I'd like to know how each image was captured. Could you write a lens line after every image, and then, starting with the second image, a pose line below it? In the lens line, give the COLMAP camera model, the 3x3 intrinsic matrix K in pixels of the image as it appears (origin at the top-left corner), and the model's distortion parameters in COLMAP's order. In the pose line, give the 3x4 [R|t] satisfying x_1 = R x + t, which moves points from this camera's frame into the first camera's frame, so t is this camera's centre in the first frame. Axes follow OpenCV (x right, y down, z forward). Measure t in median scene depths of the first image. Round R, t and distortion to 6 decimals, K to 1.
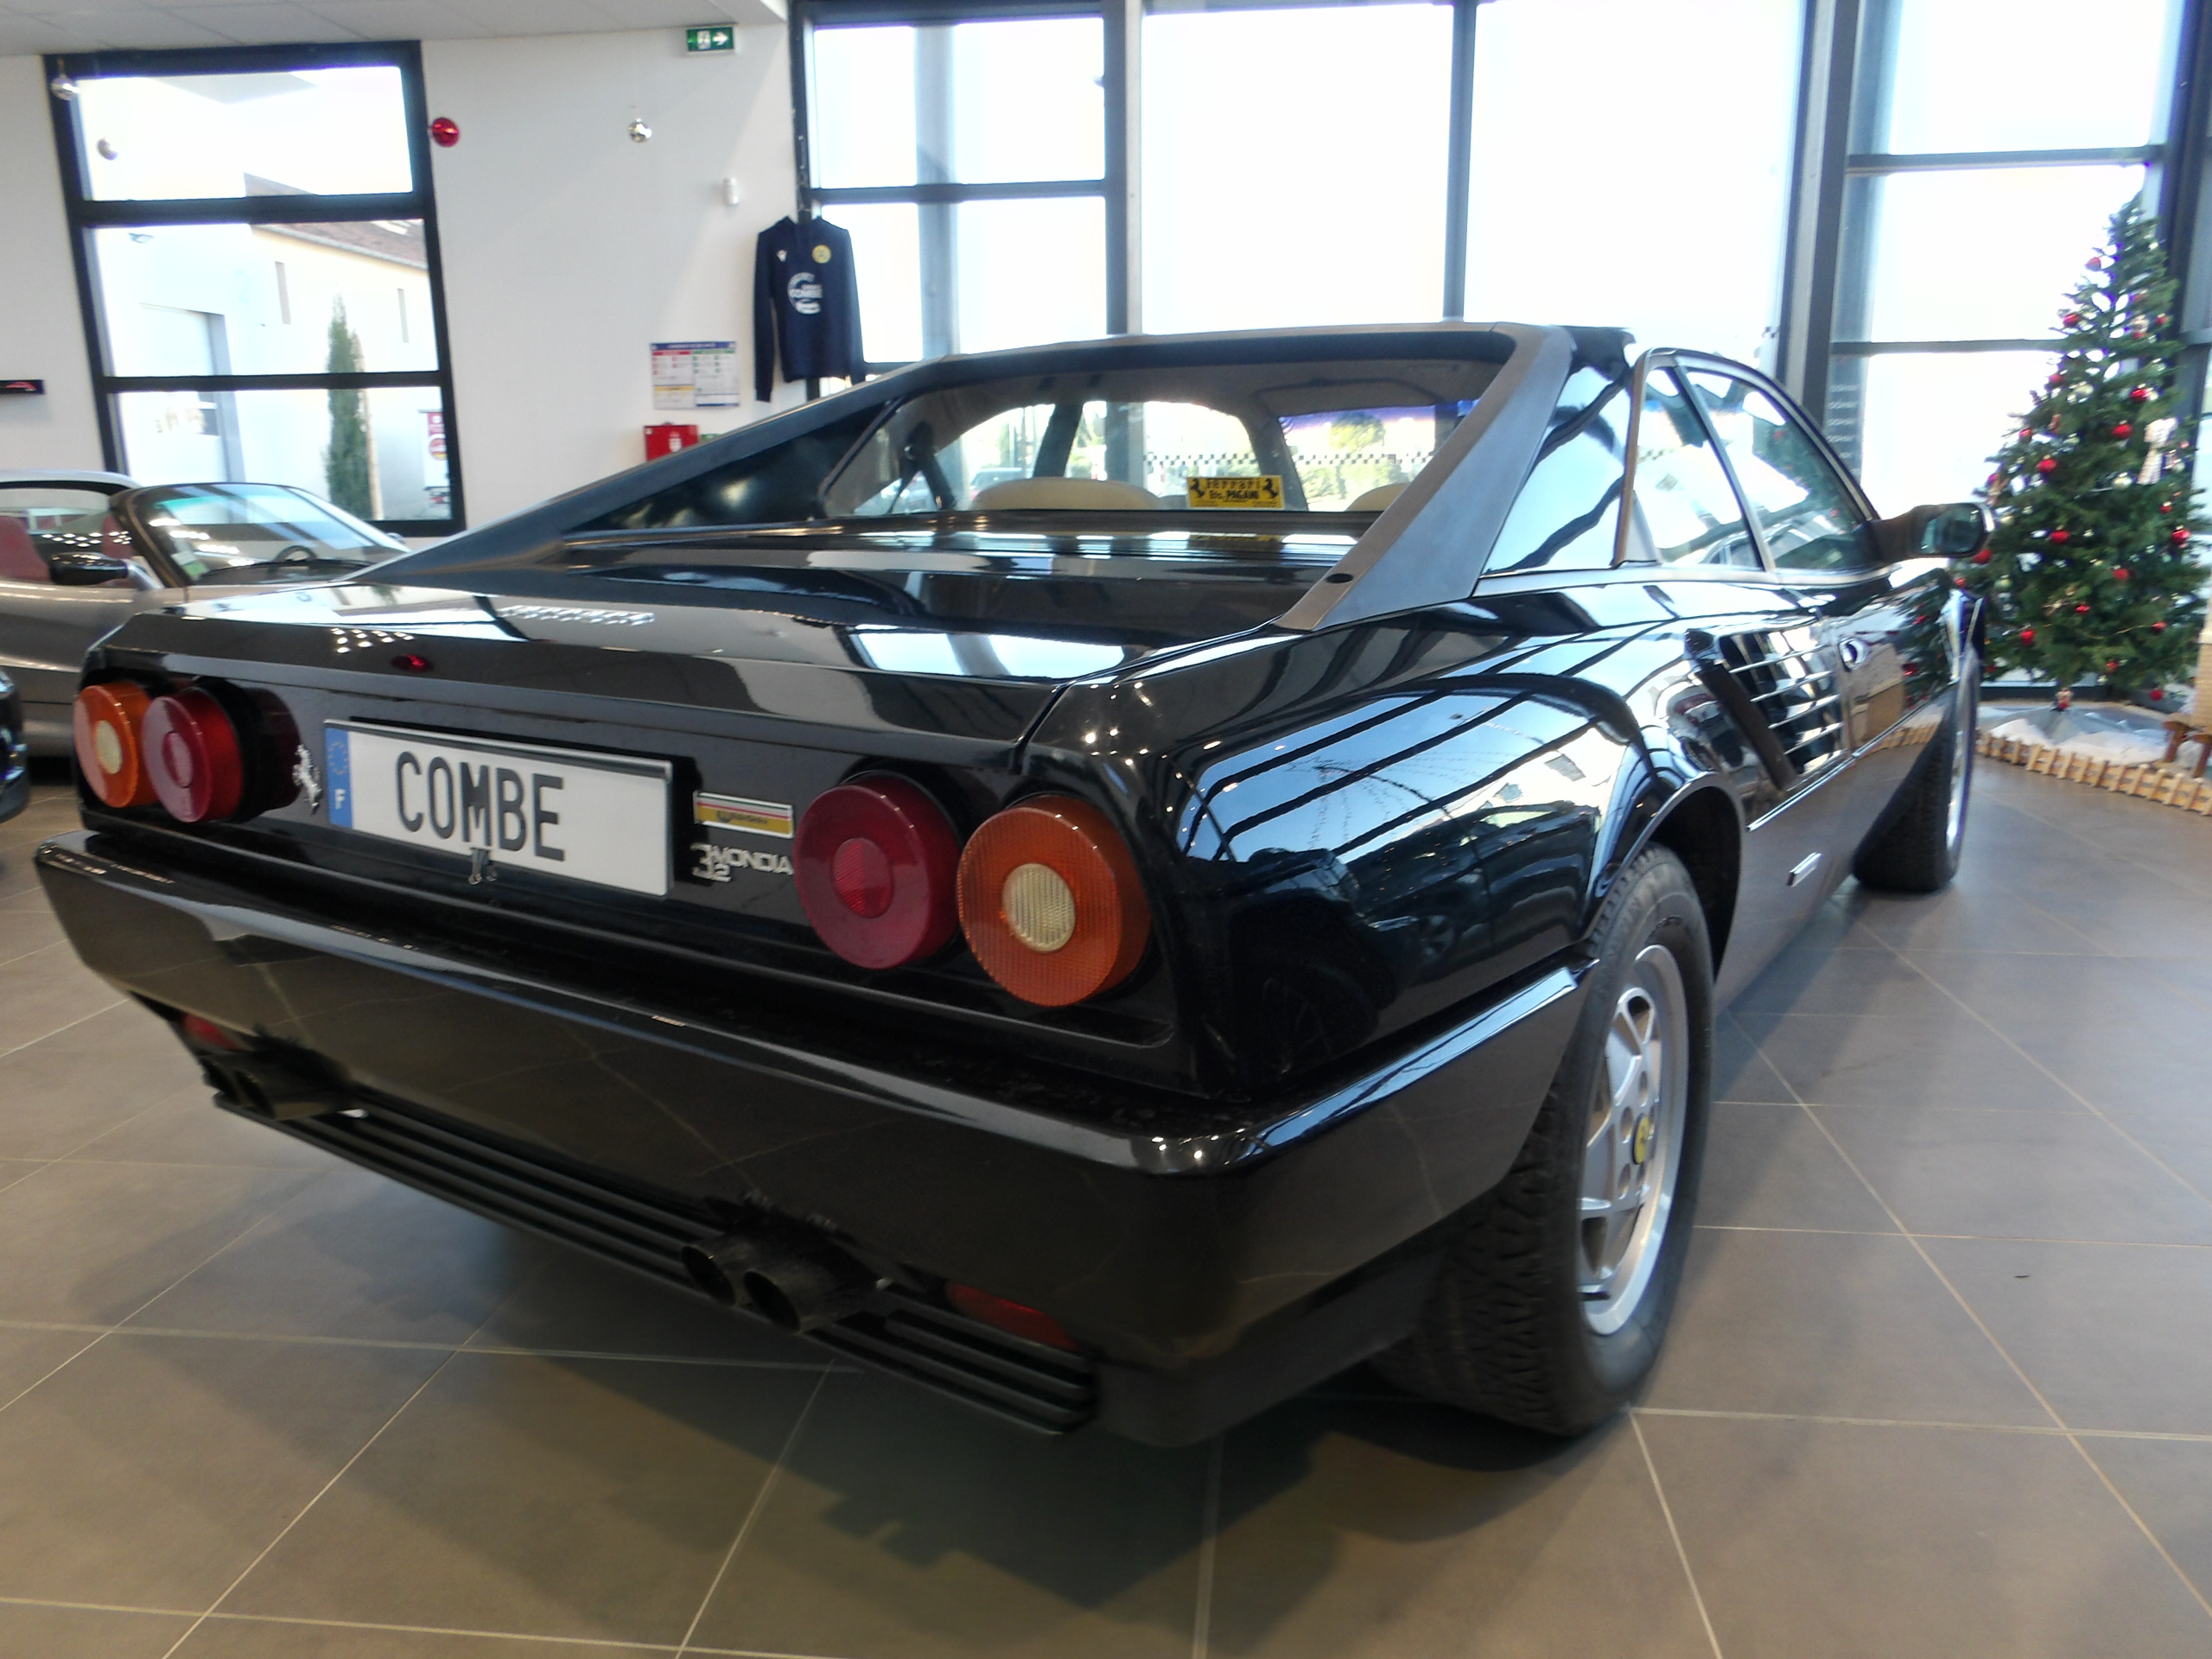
lens RADIAL K [[1573.1, 0, 1160.6], [0, 1573.1, 842.1], [0, 0, 1]] dist [-0.041806, 0.052422]
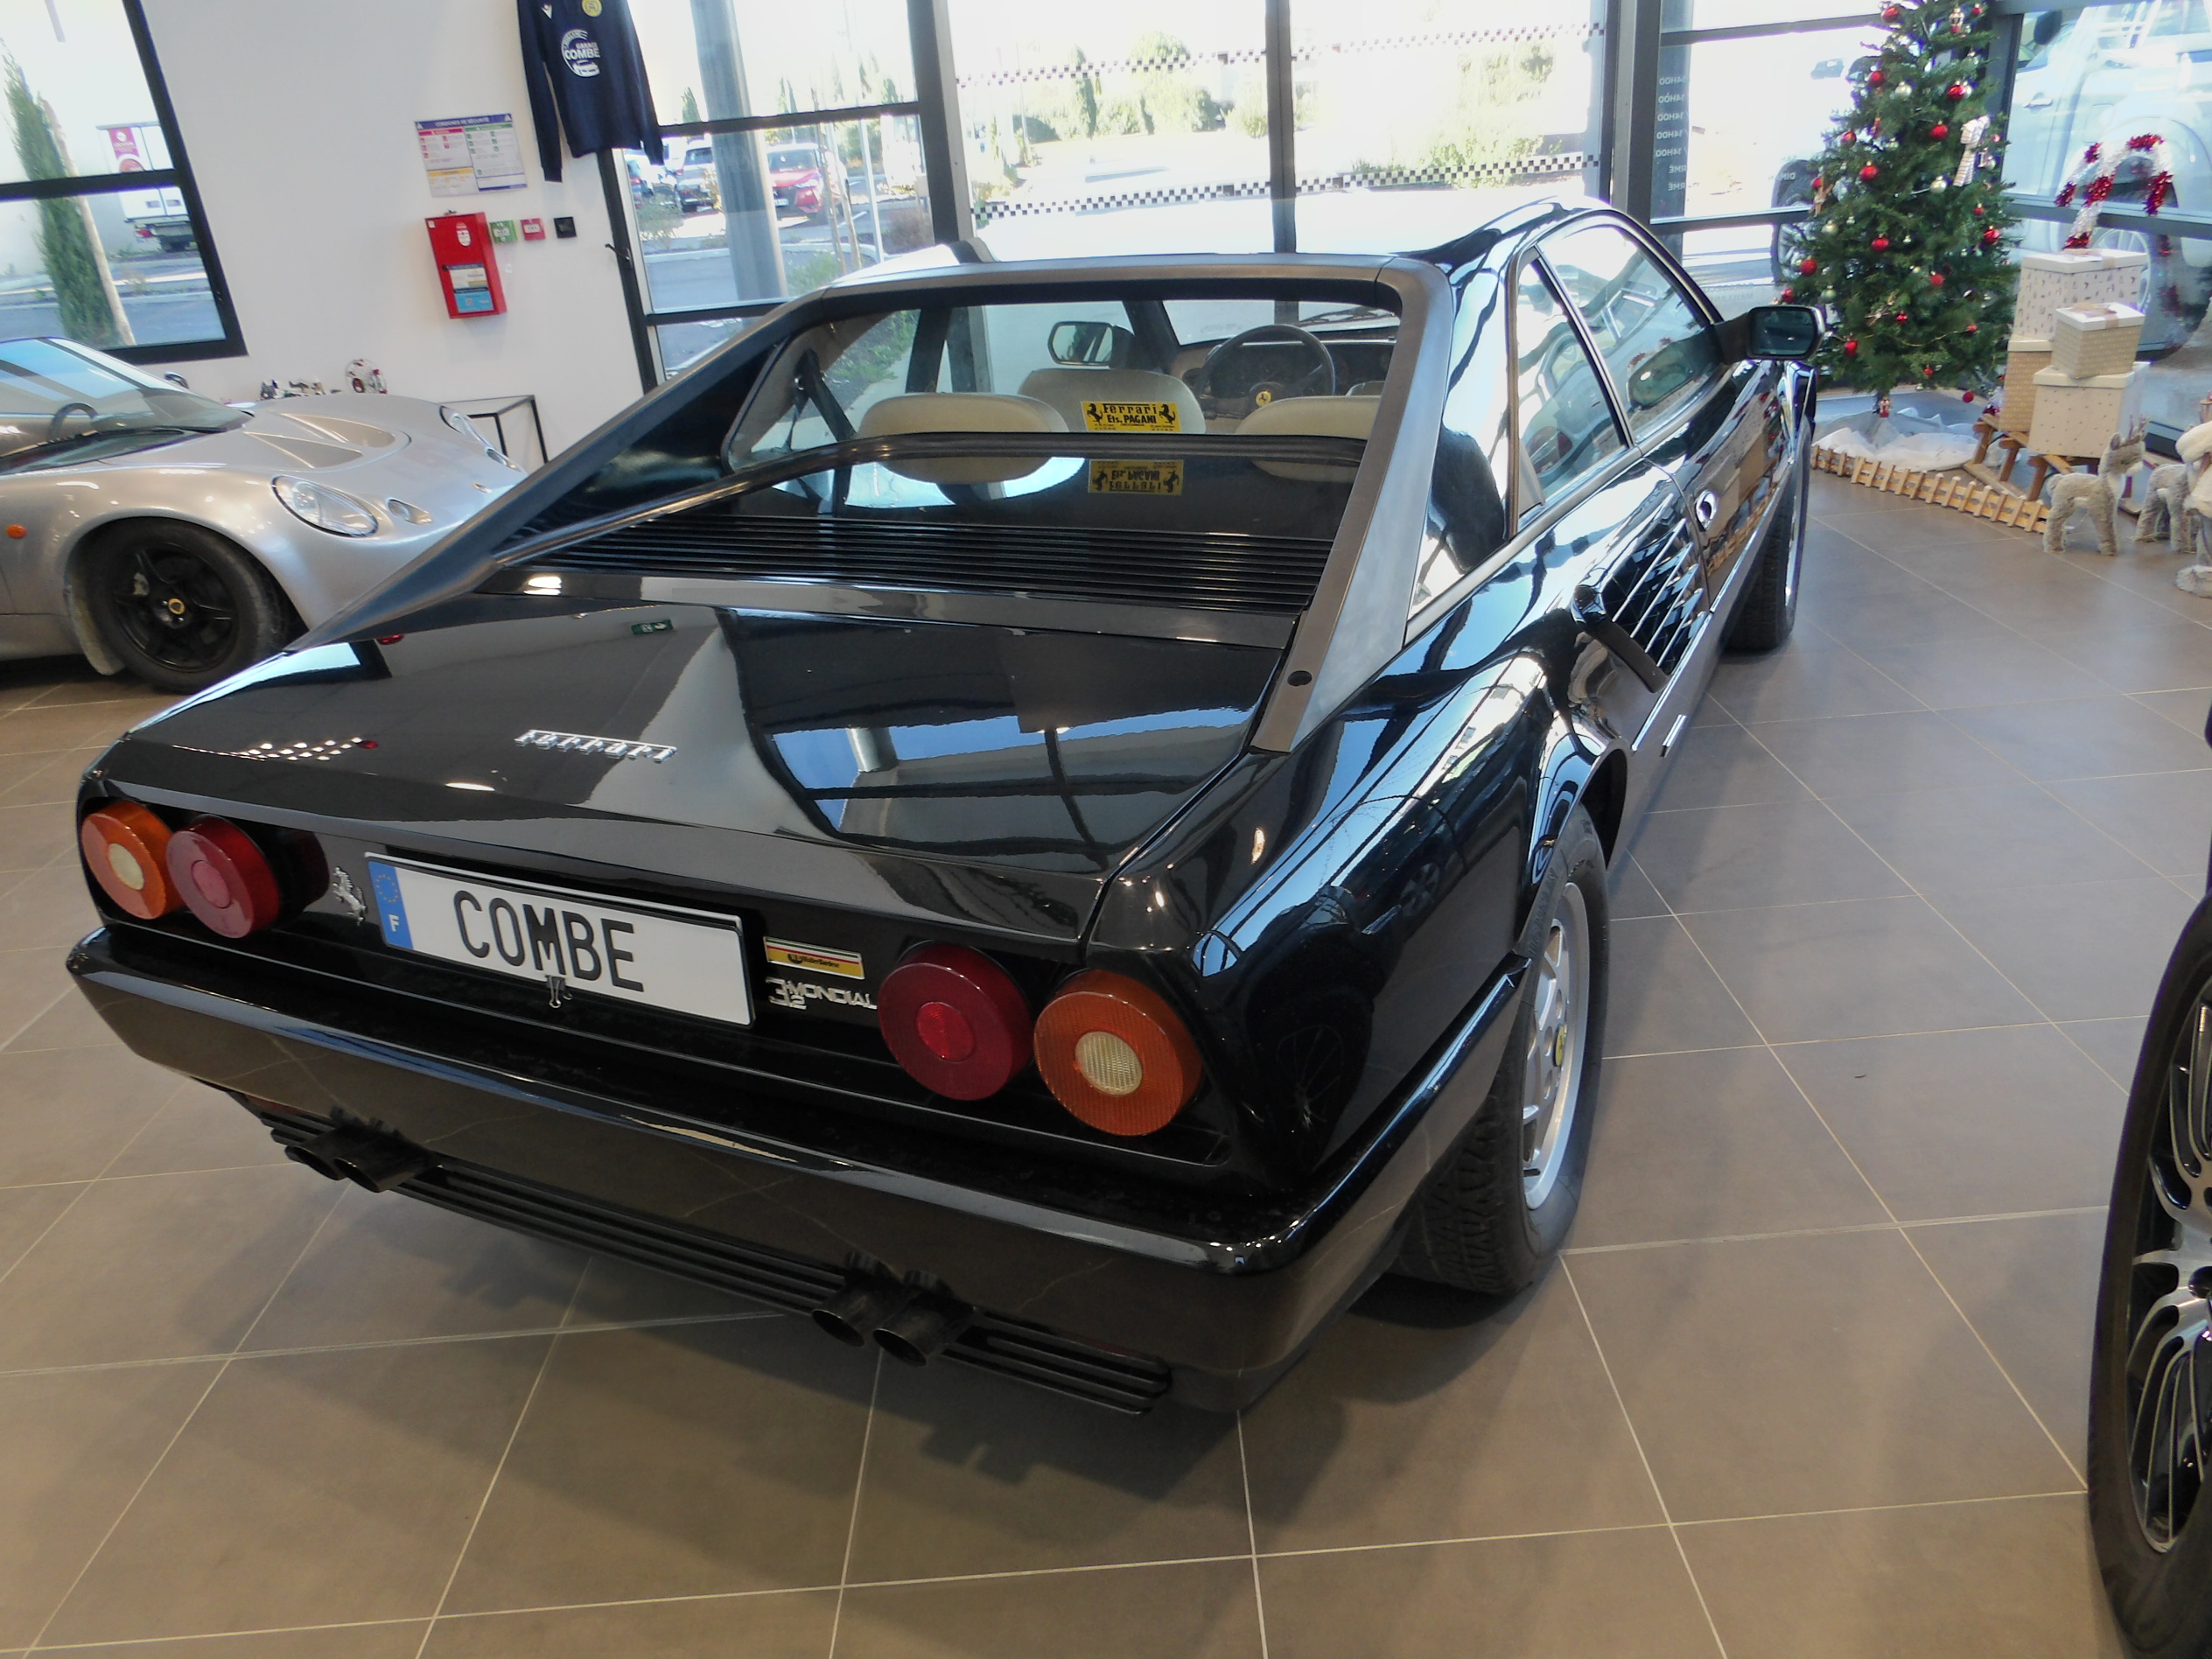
lens RADIAL K [[1583.8, 0, 1174.4], [0, 1583.8, 836.1], [0, 0, 1]] dist [-0.032504, 0.042370]
pose [[0.989486, -0.110855, 0.092896, -0.067366], [0.090148, 0.974971, 0.203236, -0.208005], [-0.113100, -0.192725, 0.974713, -0.093146]]
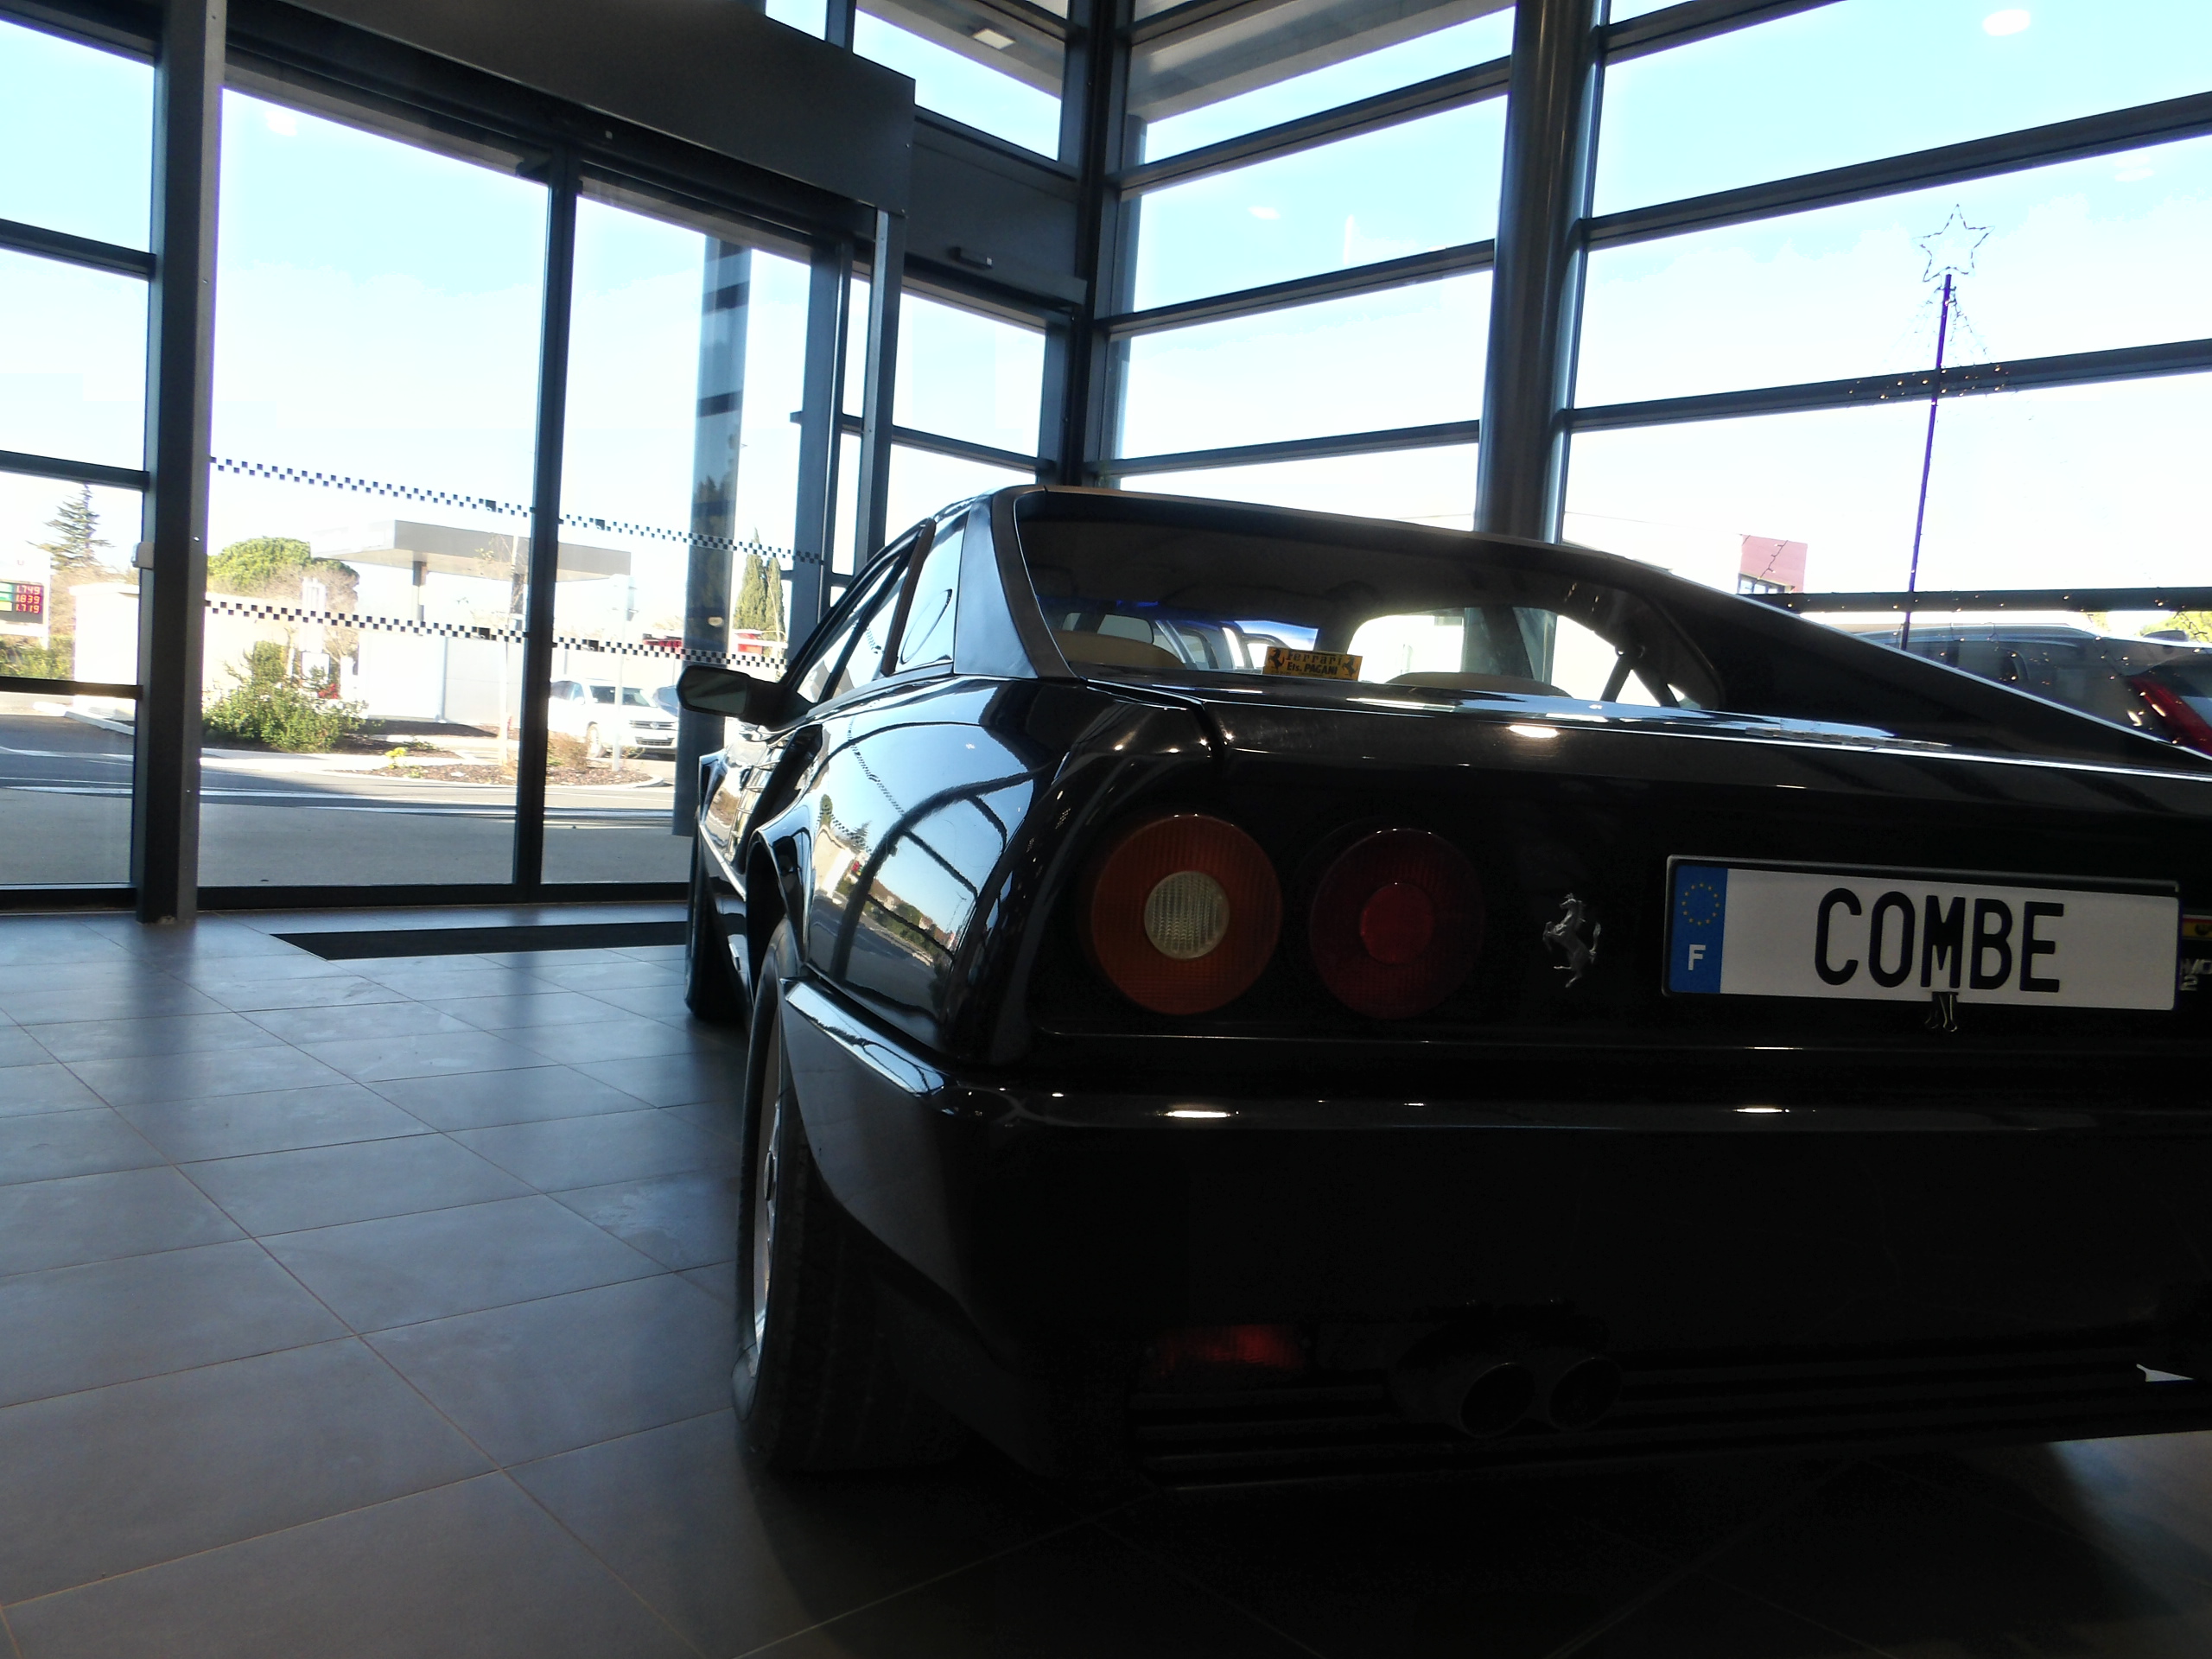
lens RADIAL K [[1527.7, 0, 1106.0], [0, 1527.7, 829.5], [0, 0, 1]] dist [0.047345, 0.001731]
pose [[0.658208, 0.005786, 0.752814, -1.043873], [0.099723, 0.990489, -0.094804, -0.037947], [-0.746202, 0.137473, 0.651371, 0.566879]]
